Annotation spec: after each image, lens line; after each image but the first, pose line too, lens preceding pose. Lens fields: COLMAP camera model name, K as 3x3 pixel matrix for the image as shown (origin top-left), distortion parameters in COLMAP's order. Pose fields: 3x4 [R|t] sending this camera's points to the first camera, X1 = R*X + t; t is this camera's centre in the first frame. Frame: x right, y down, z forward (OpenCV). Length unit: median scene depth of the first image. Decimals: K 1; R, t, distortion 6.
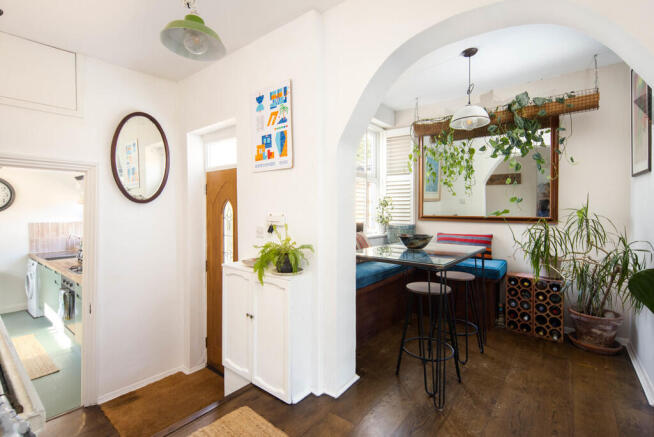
lens RADIAL K [[300.6, 0, 328.1], [0, 300.6, 215.7], [0, 0, 1]] dist [-0.001133, -0.000382]
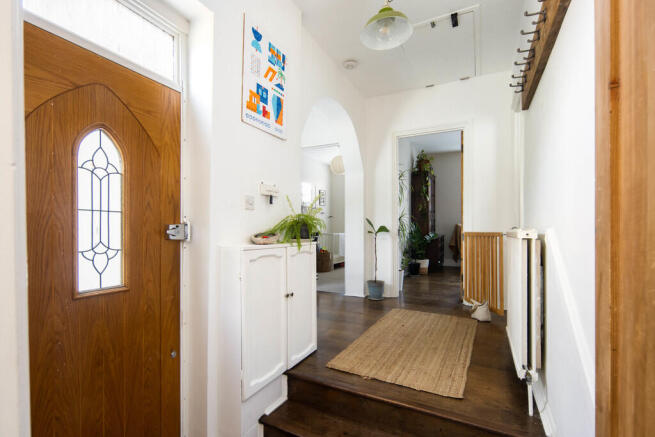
lens RADIAL K [[301.1, 0, 308.7], [0, 301.1, 235.1], [0, 0, 1]] dist [-0.001133, -0.000382]
pose [[-0.162948, -0.035871, 0.985982, -1.092984], [0.009151, 0.999241, 0.037865, 0.117534], [-0.986592, 0.015193, -0.162496, 1.039646]]
